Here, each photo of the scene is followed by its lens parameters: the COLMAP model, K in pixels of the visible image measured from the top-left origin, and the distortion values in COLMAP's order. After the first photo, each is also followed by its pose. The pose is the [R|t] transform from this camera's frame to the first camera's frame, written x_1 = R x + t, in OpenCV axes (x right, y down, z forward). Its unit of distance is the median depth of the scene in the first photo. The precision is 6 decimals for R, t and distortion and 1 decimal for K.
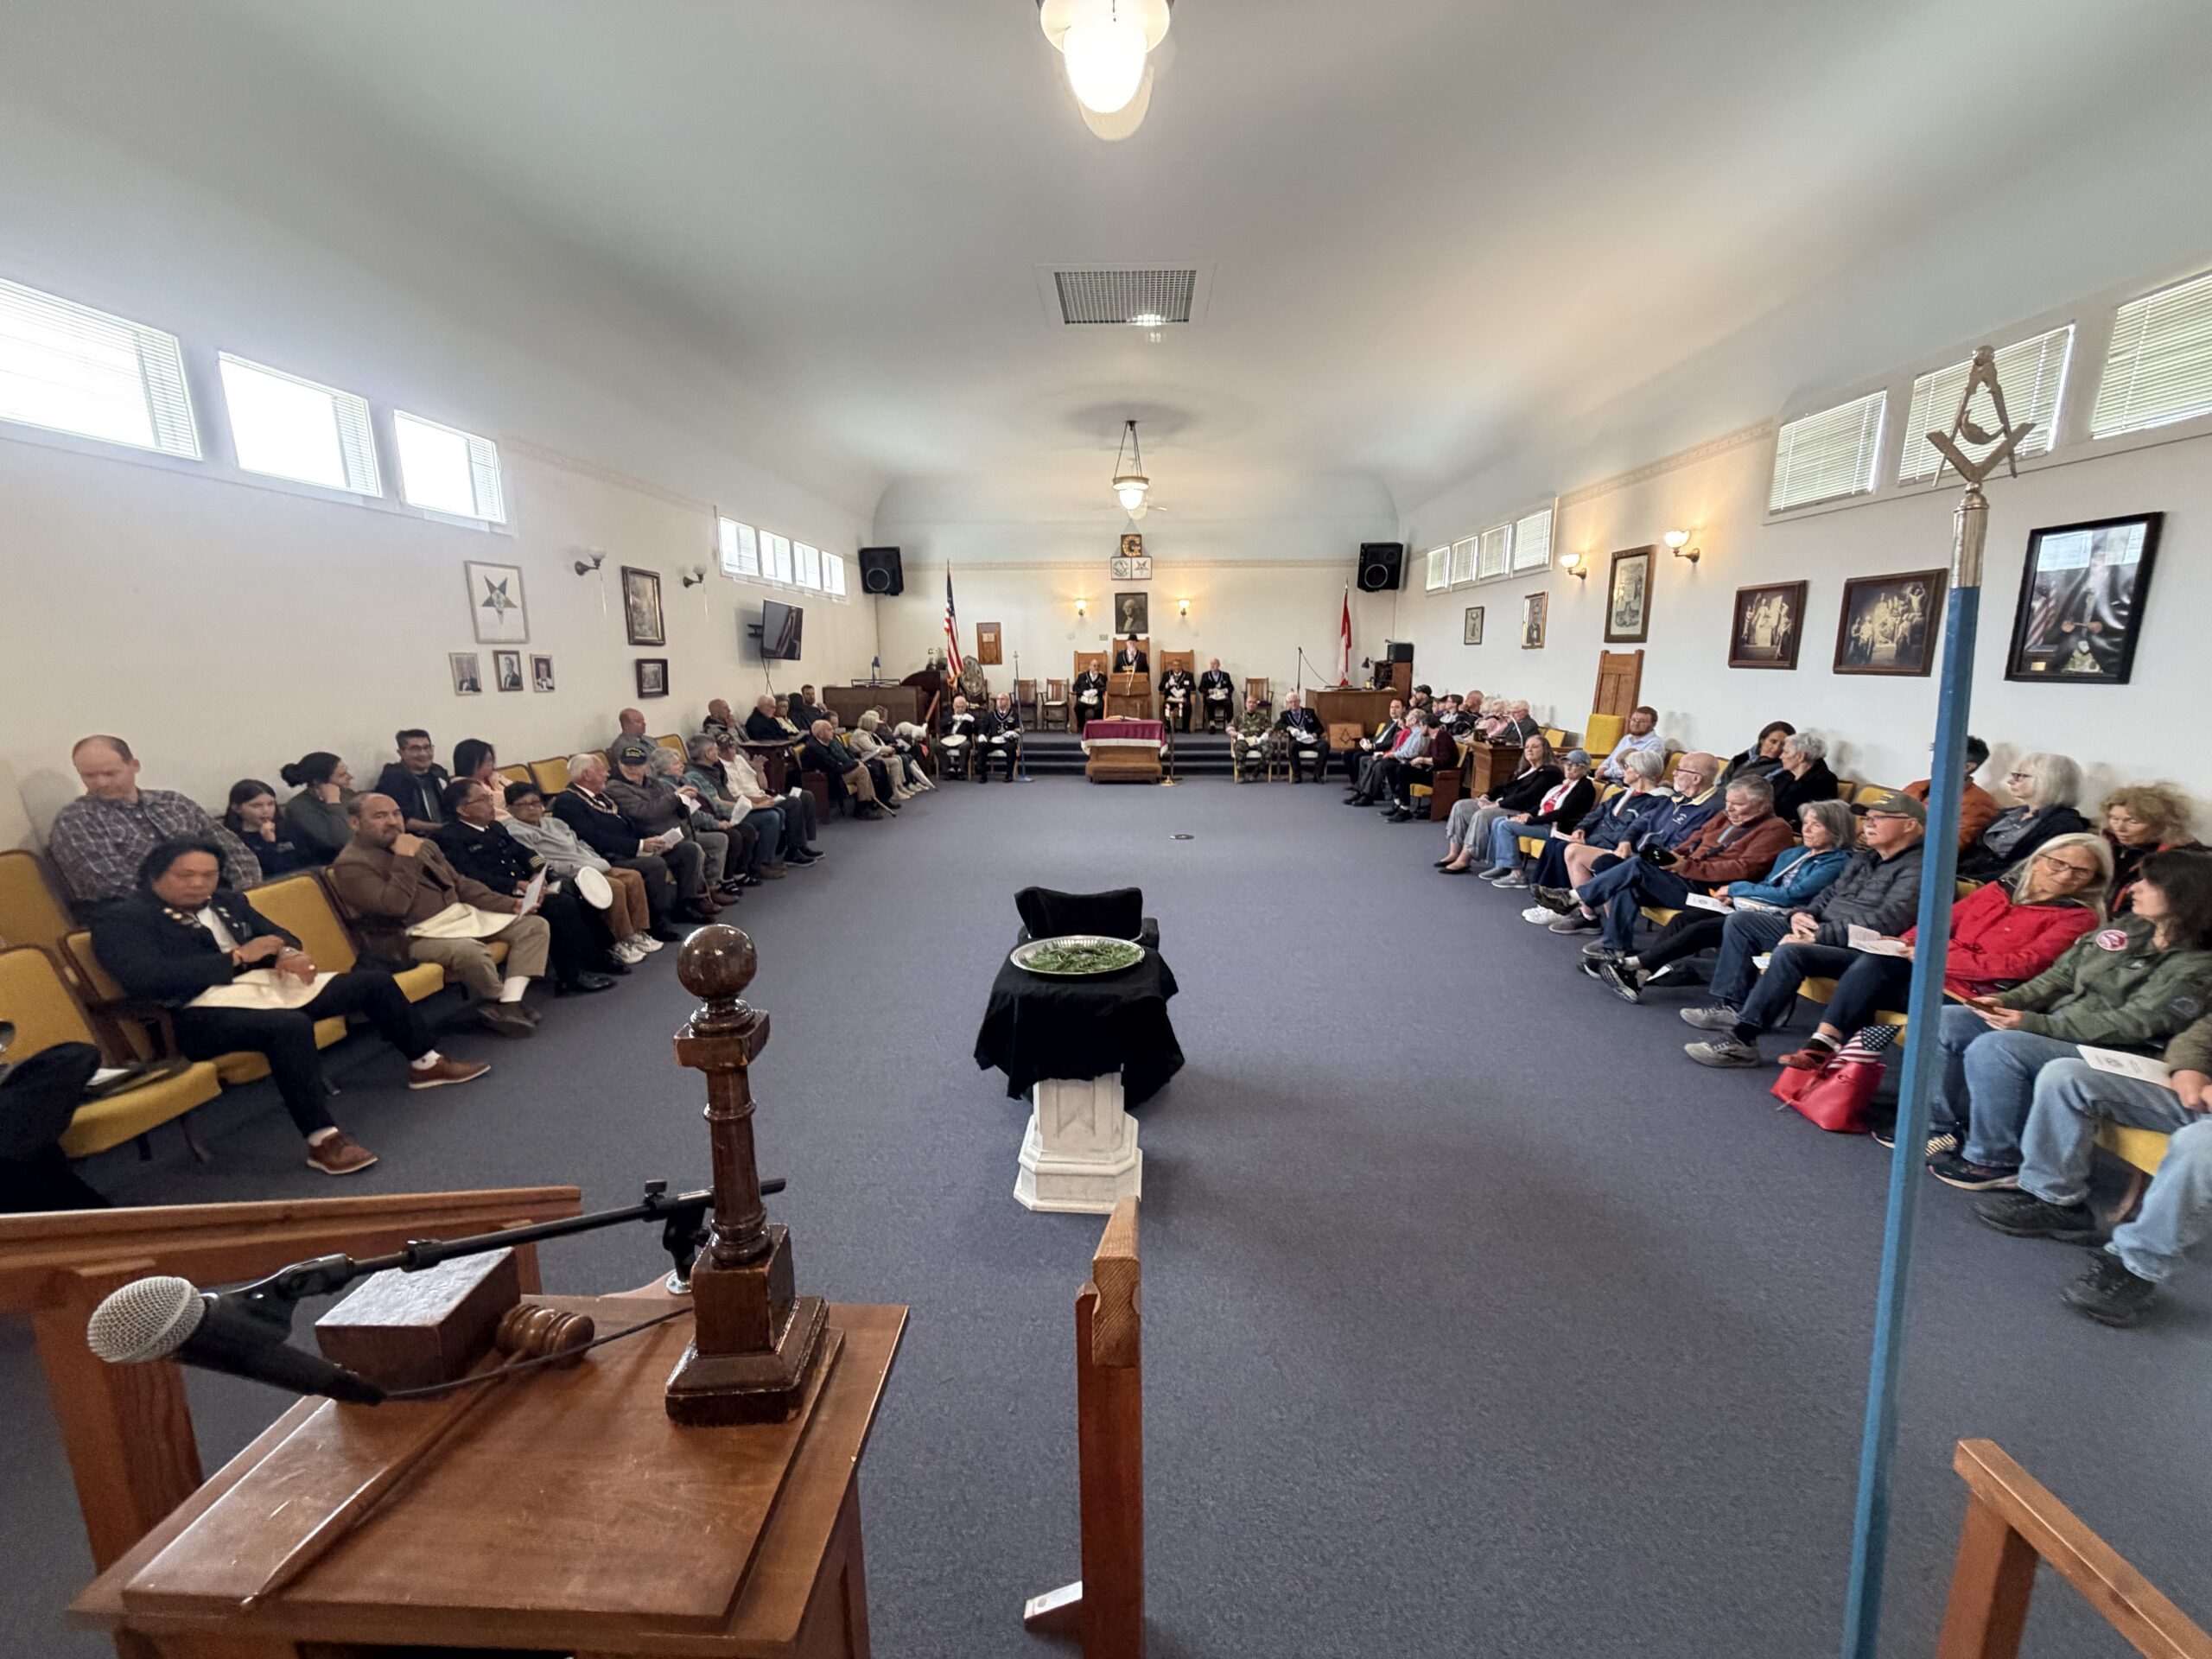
lens RADIAL K [[871.5, 0, 1106.0], [0, 871.5, 829.5], [0, 0, 1]] dist [0.001887, 0.000007]
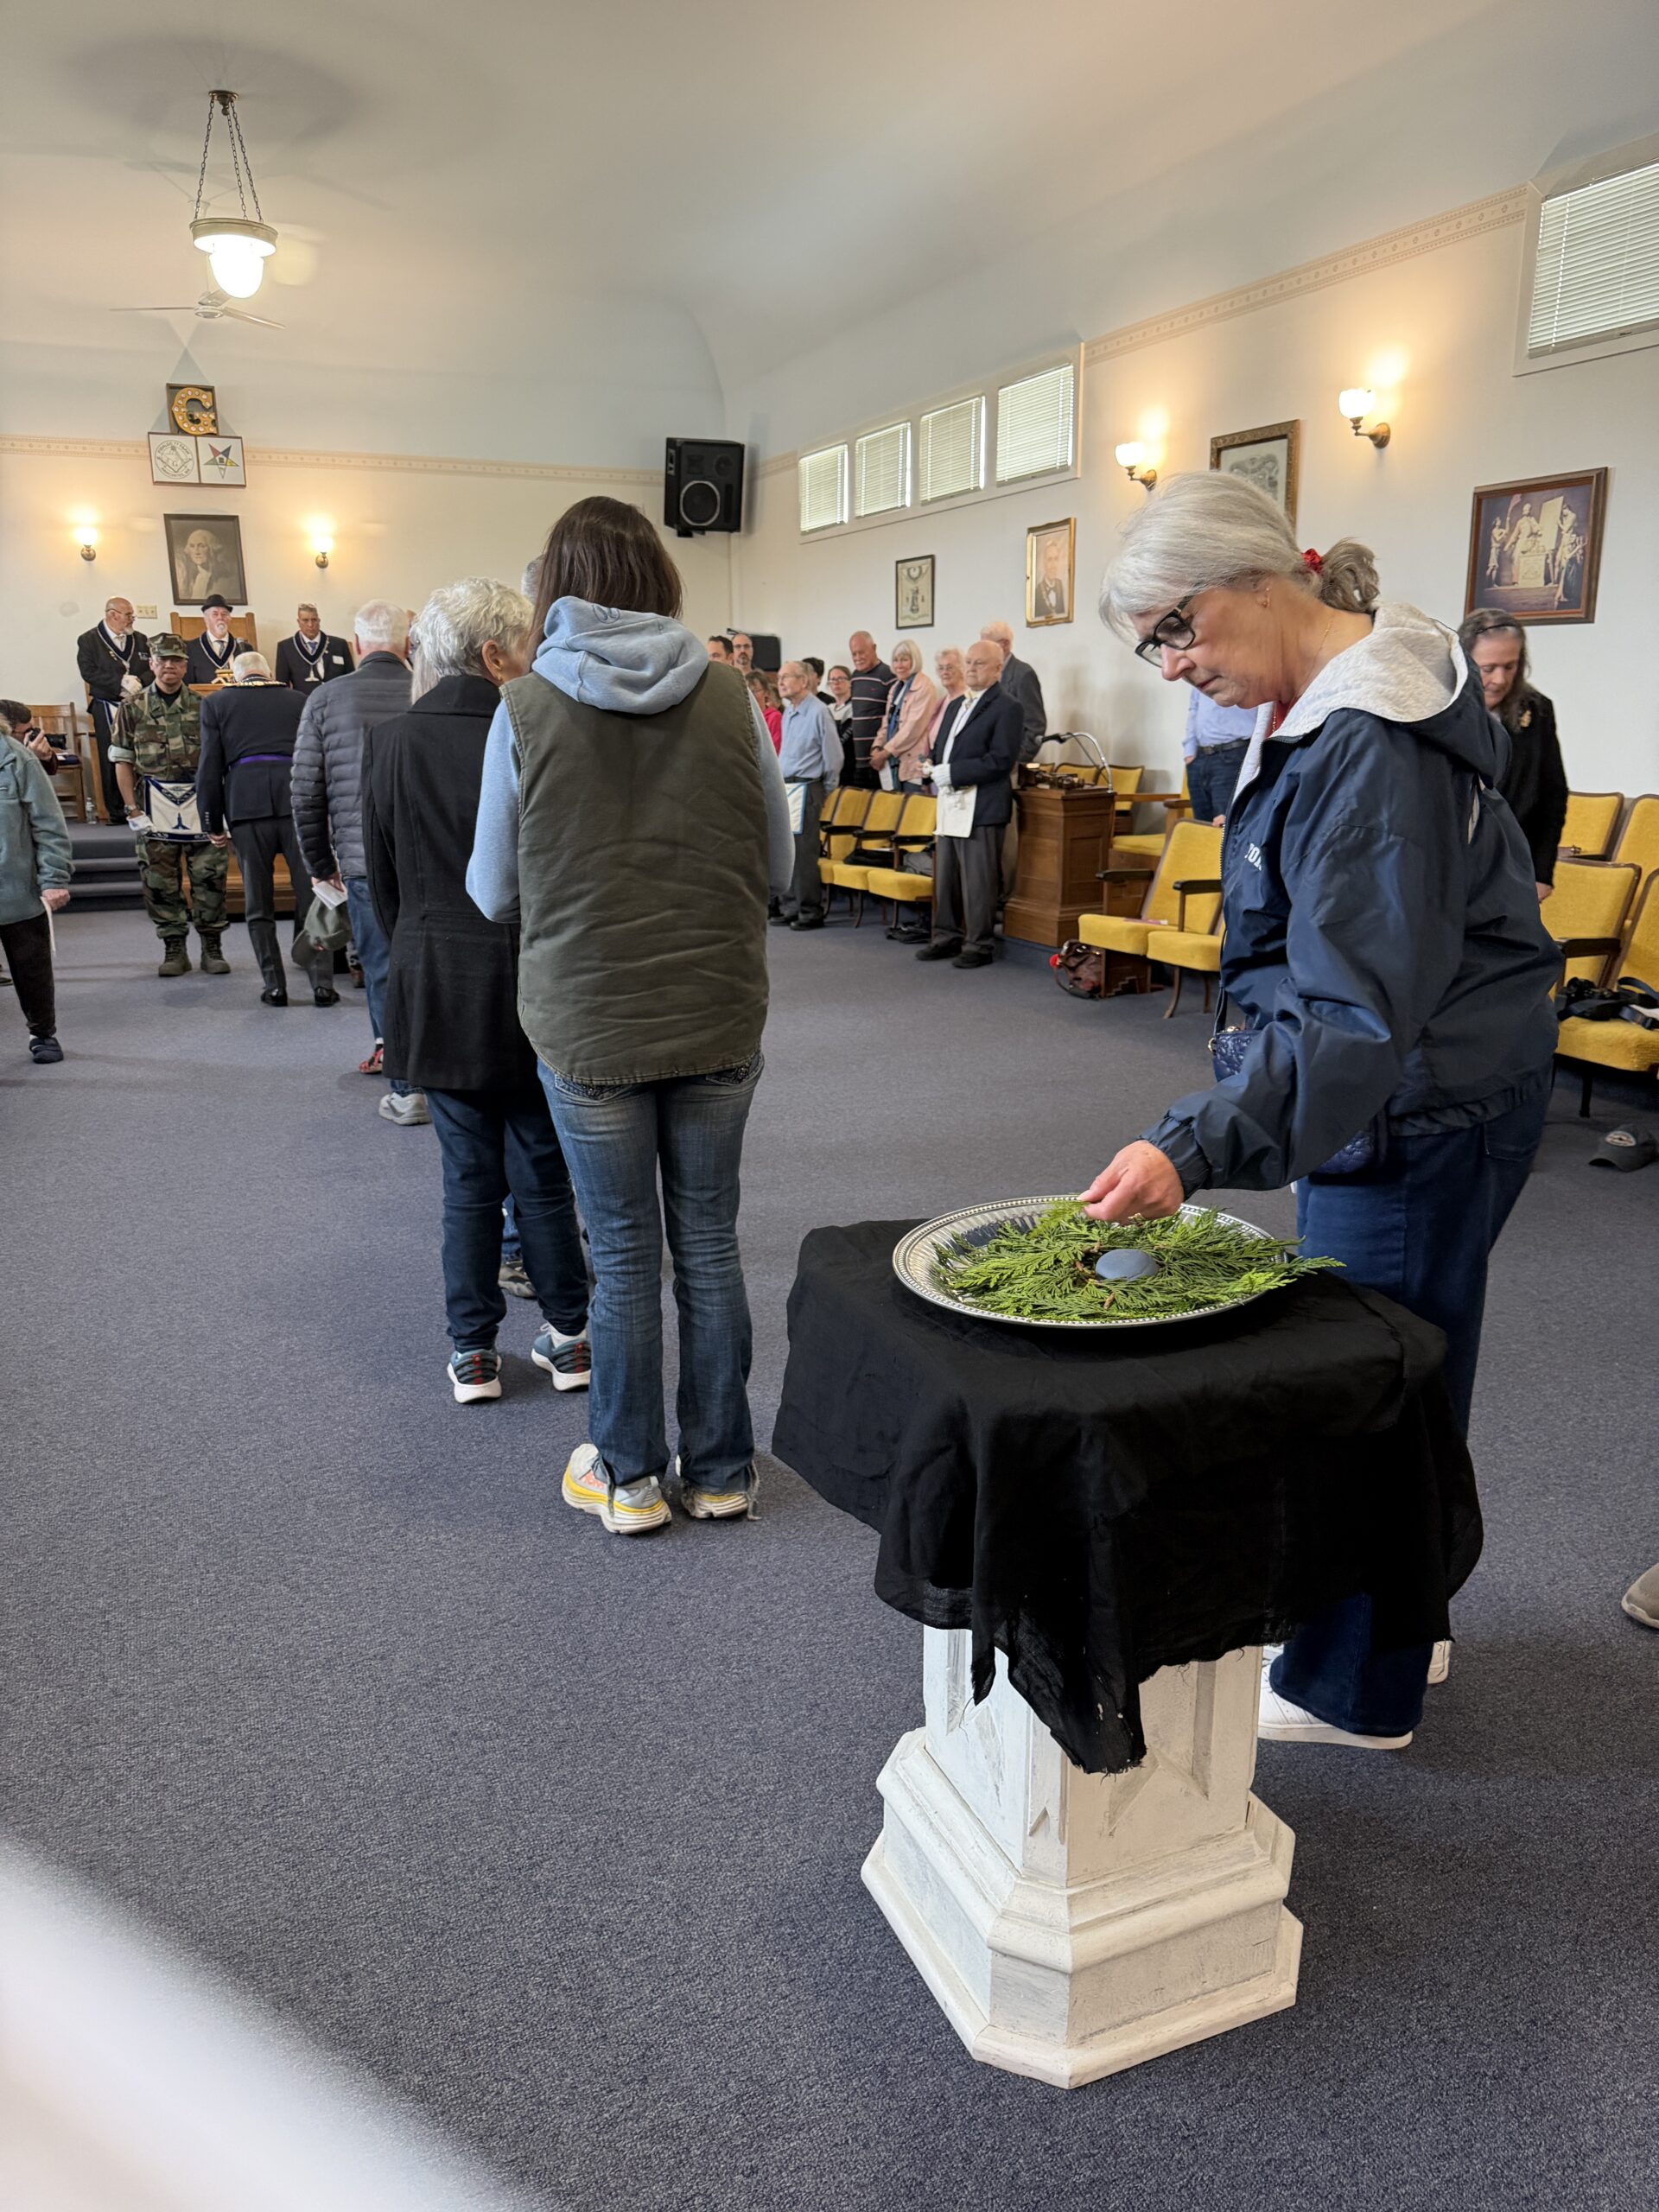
lens RADIAL K [[1577.0, 0, 829.5], [0, 1577.0, 1106.0], [0, 0, 1]] dist [-0.002242, -0.007585]
pose [[0.898690, -0.107224, 0.425275, -0.122519], [0.083940, 0.993780, 0.073180, 0.015685], [-0.430476, -0.030069, 0.902101, 0.181163]]
